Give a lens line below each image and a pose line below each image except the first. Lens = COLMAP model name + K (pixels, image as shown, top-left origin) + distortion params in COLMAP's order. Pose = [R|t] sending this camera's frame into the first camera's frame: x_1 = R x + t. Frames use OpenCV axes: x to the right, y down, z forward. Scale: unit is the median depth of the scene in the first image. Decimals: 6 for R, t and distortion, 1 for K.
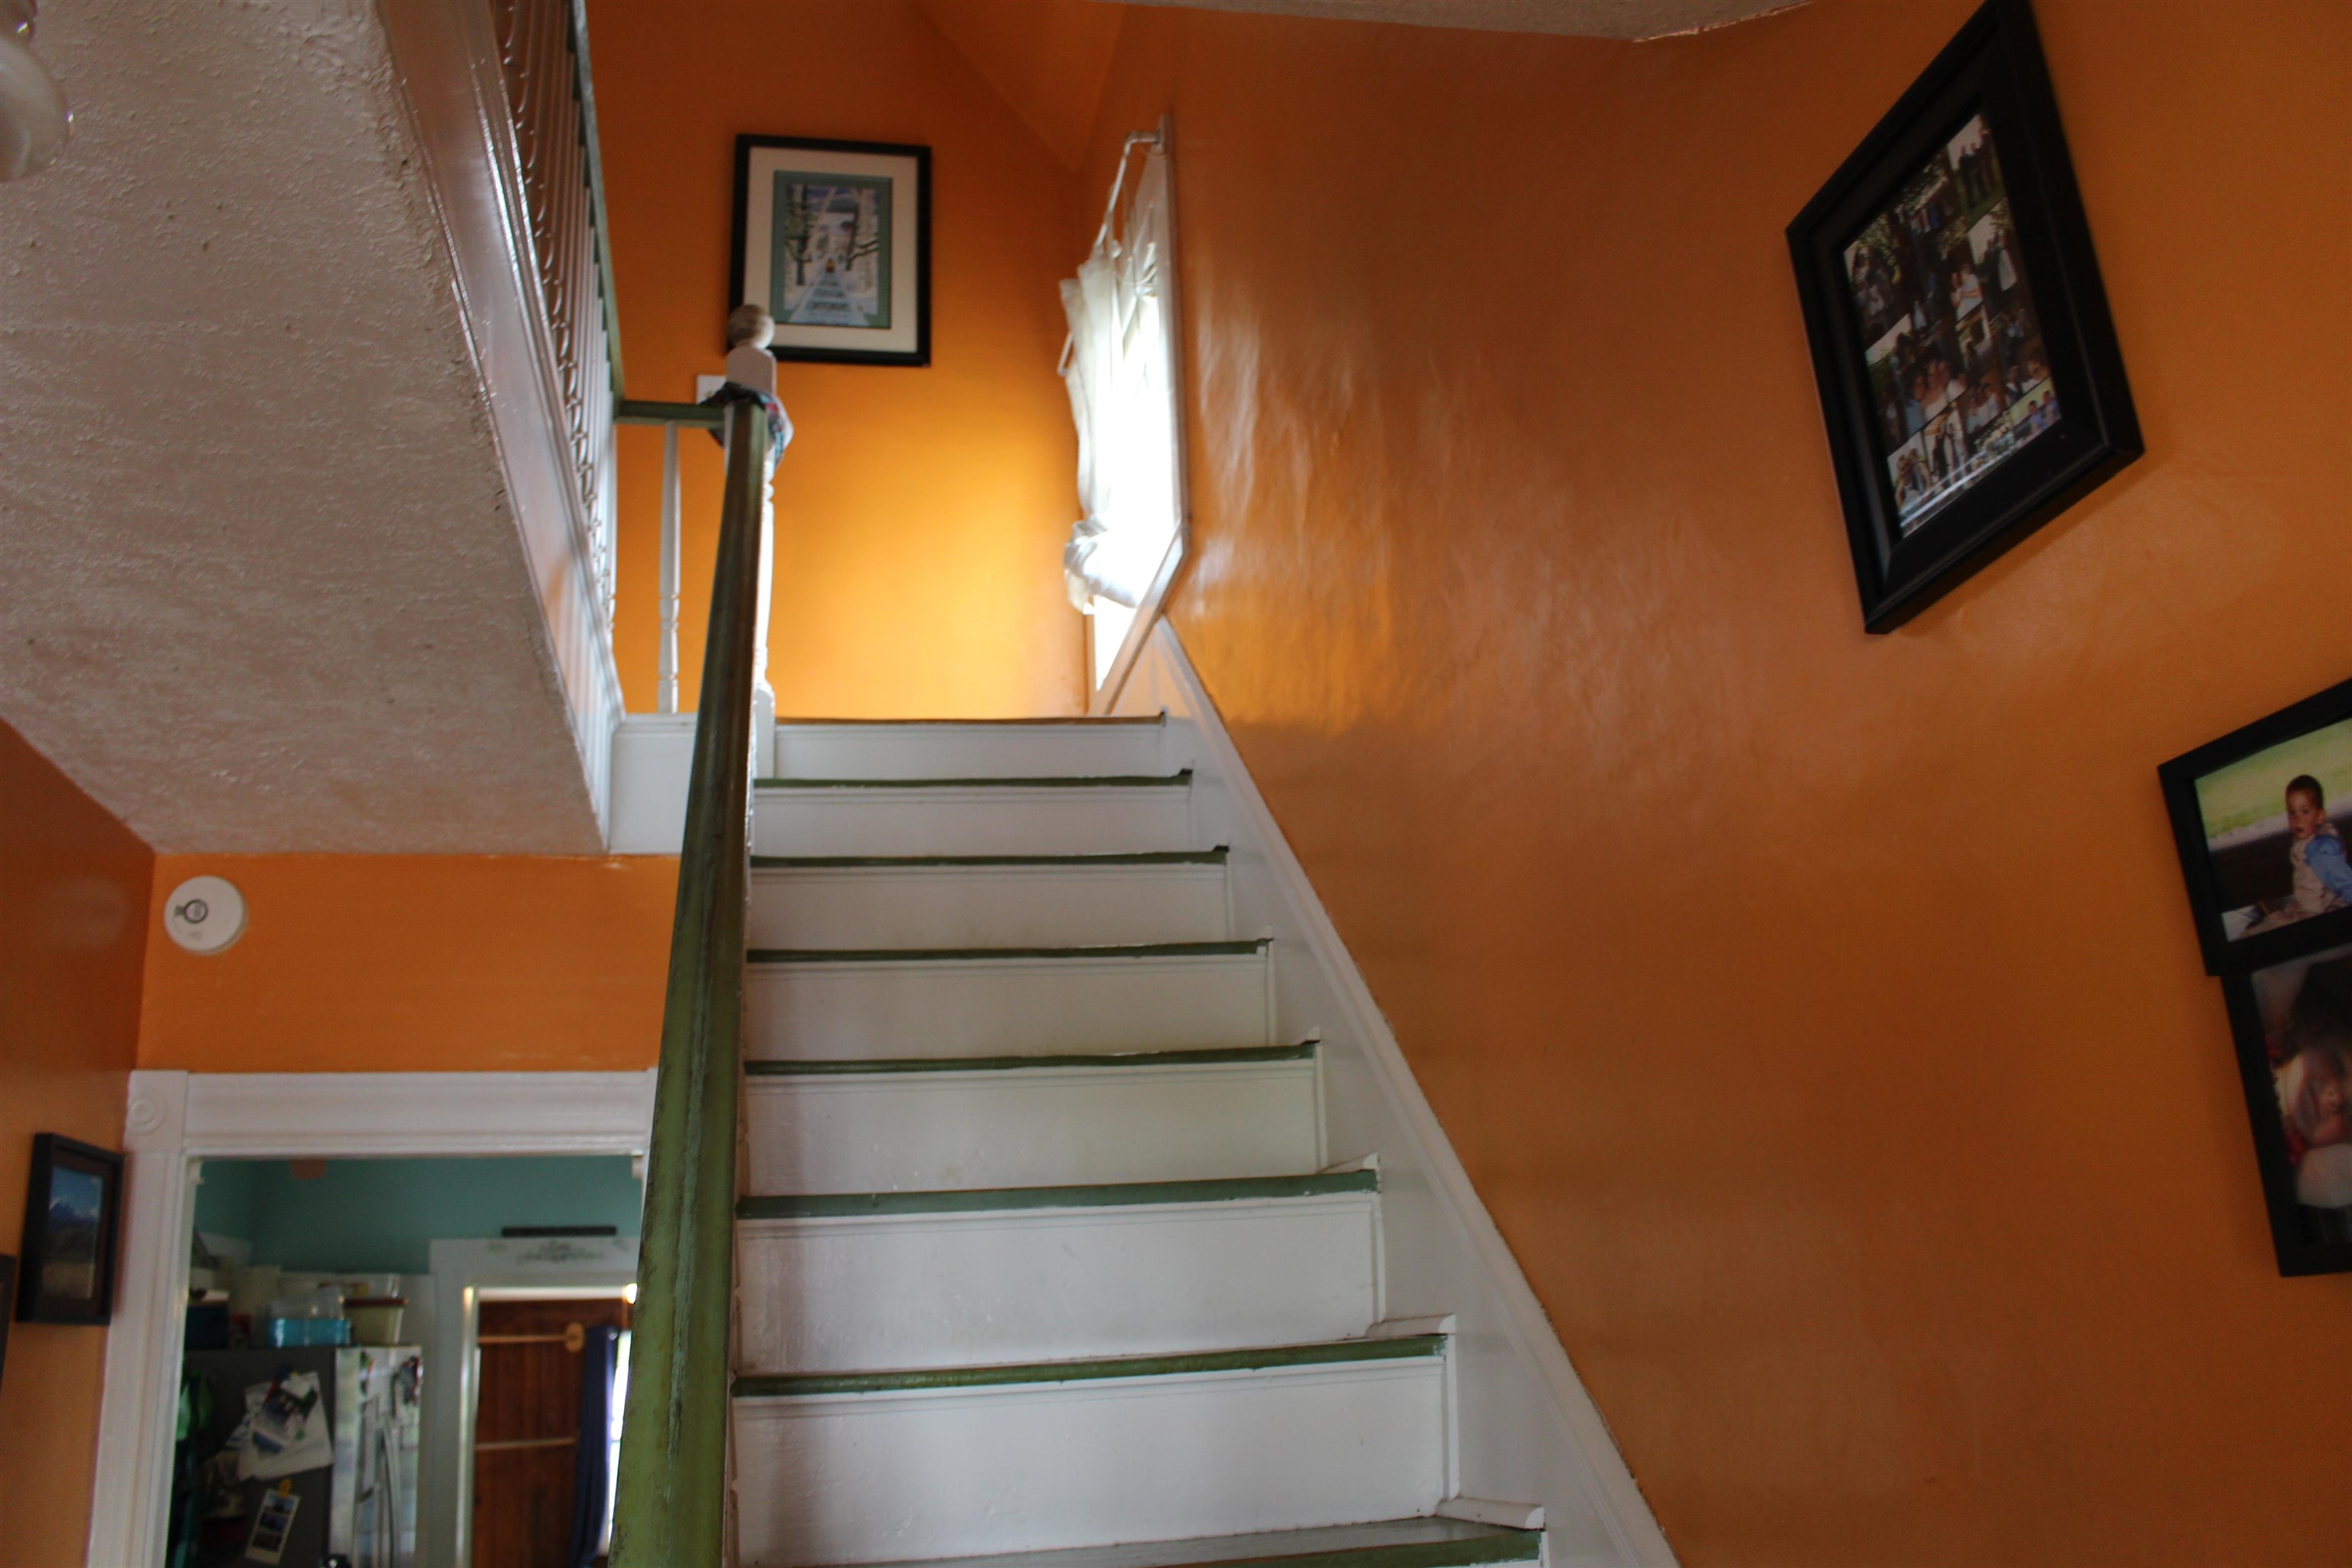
lens RADIAL K [[1981.7, 0, 1176.0], [0, 1981.7, 784.0], [0, 0, 1]] dist [-0.108388, 0.071966]
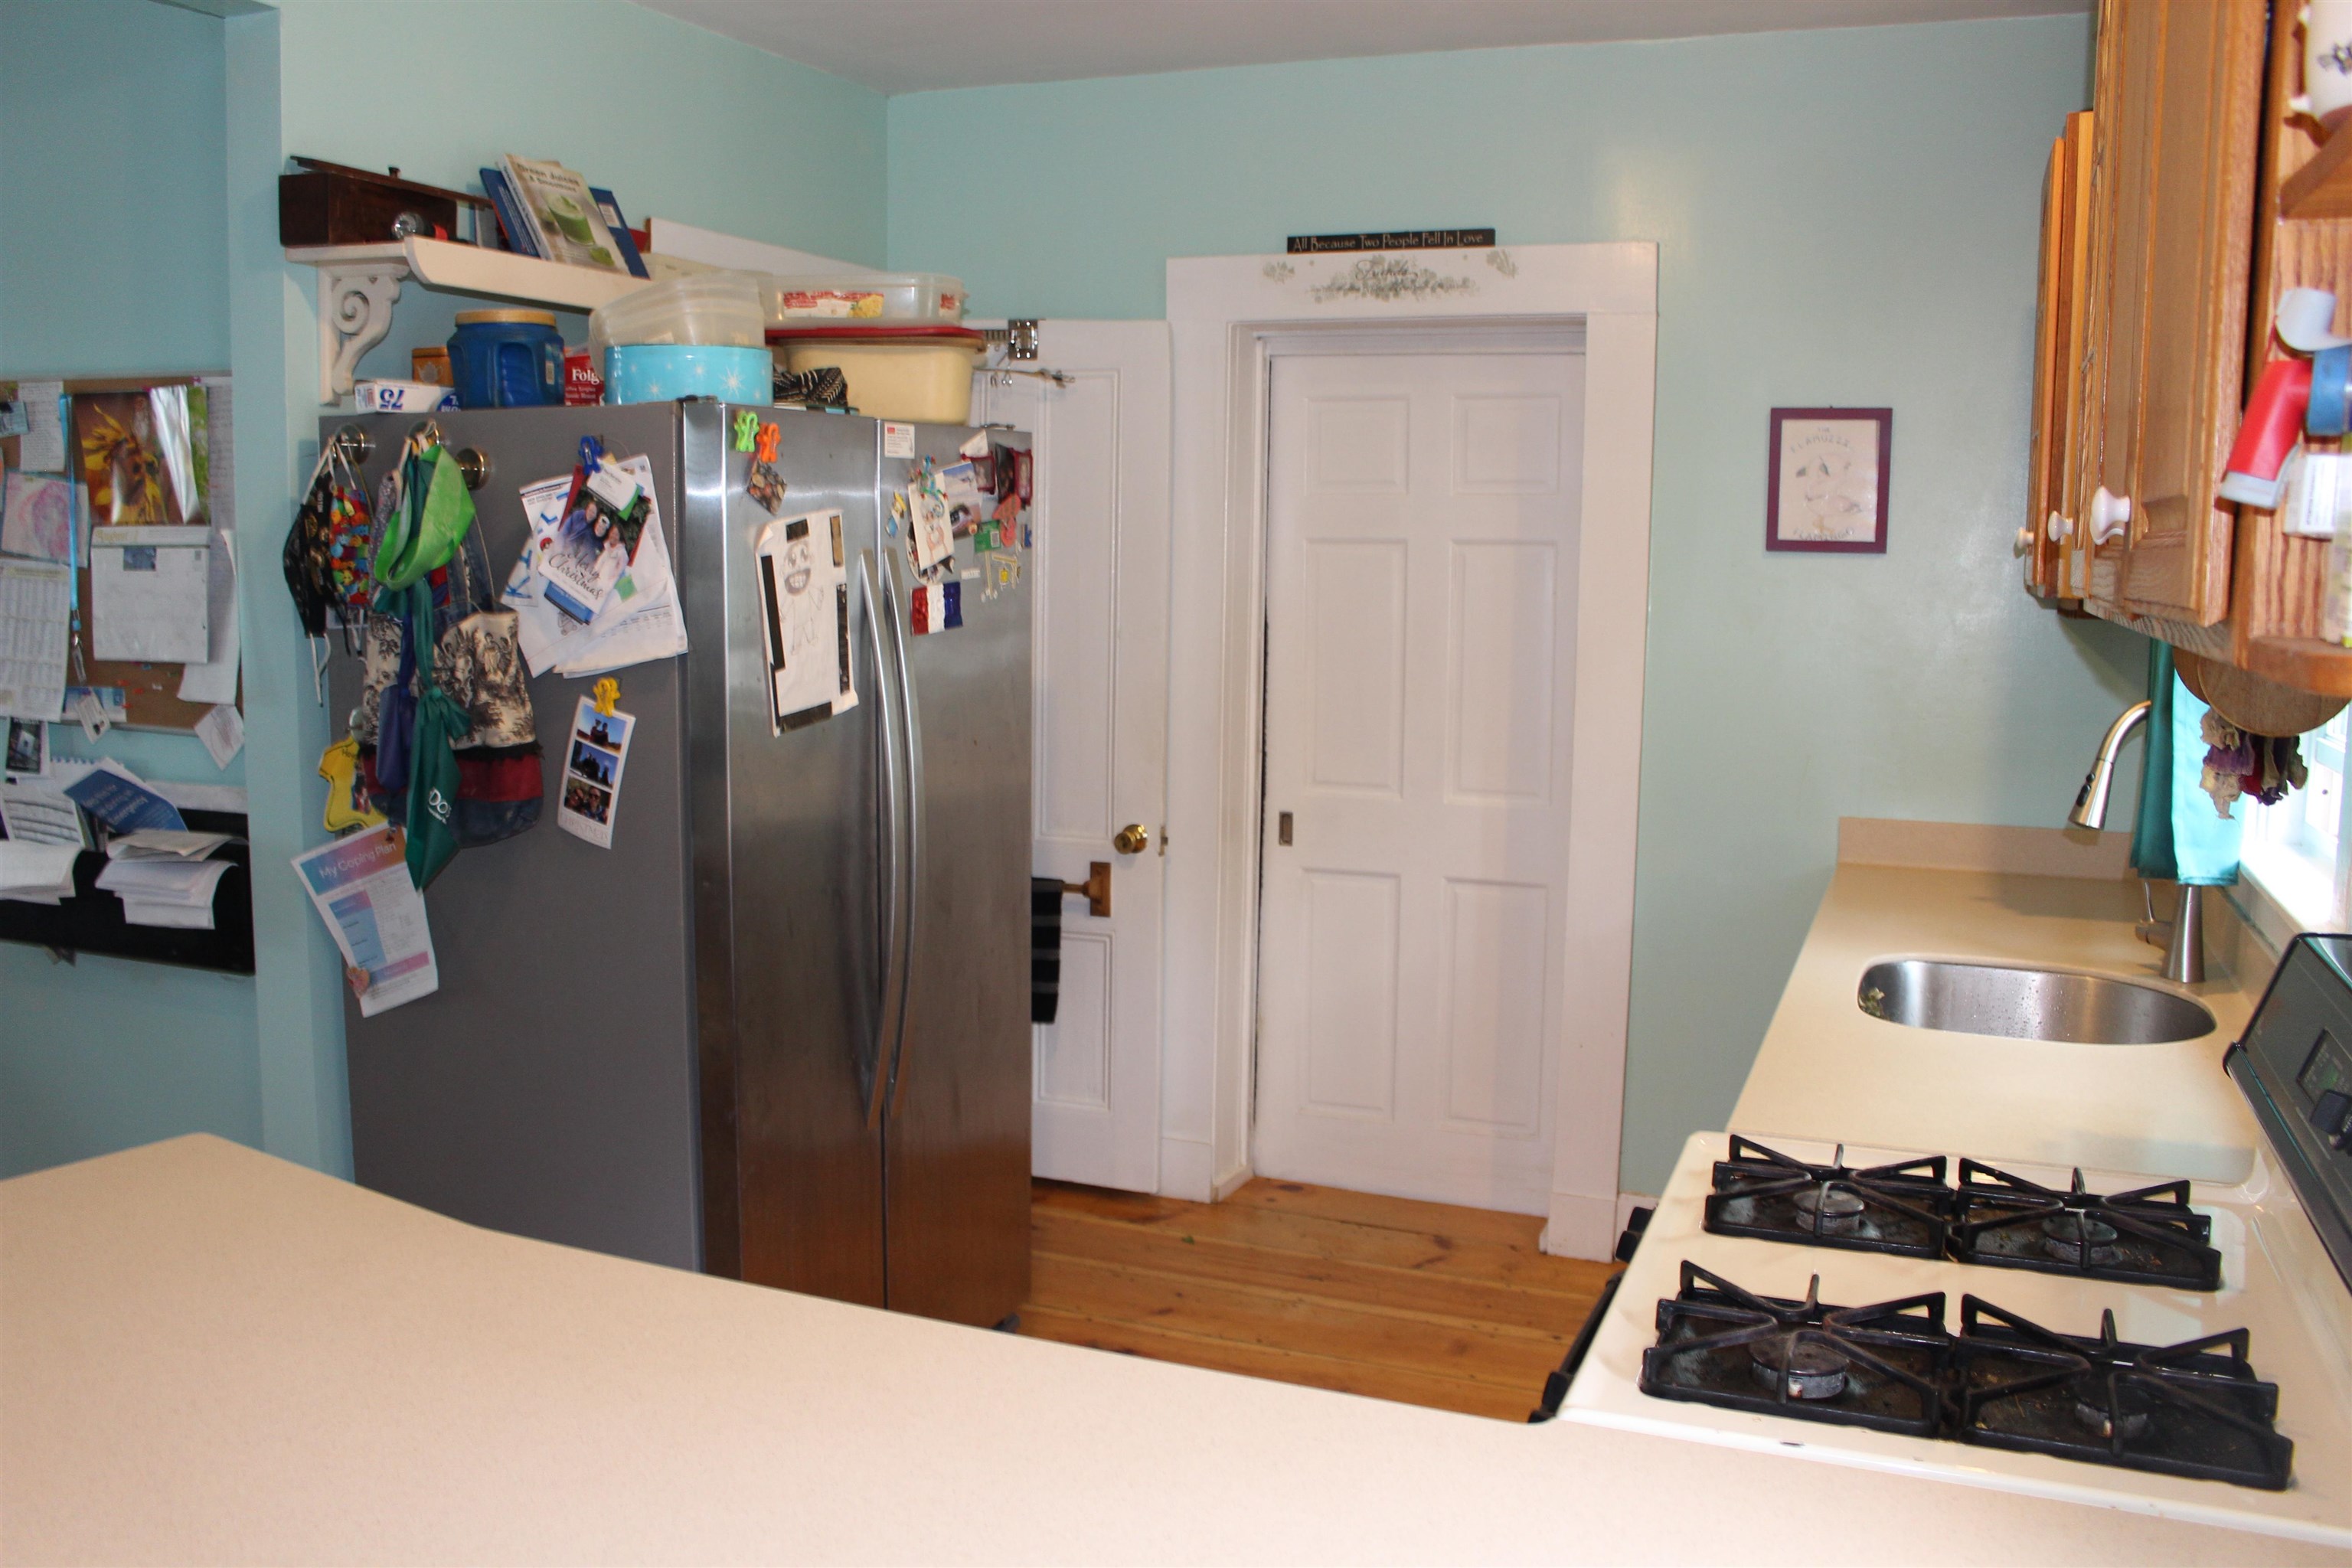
lens RADIAL K [[1981.7, 0, 1176.0], [0, 1981.7, 784.0], [0, 0, 1]] dist [-0.108388, 0.071966]
pose [[0.832655, 0.128335, -0.538717, -0.086130], [0.097491, 0.923617, 0.370712, 0.221025], [0.545143, -0.361196, 0.756543, 0.704201]]
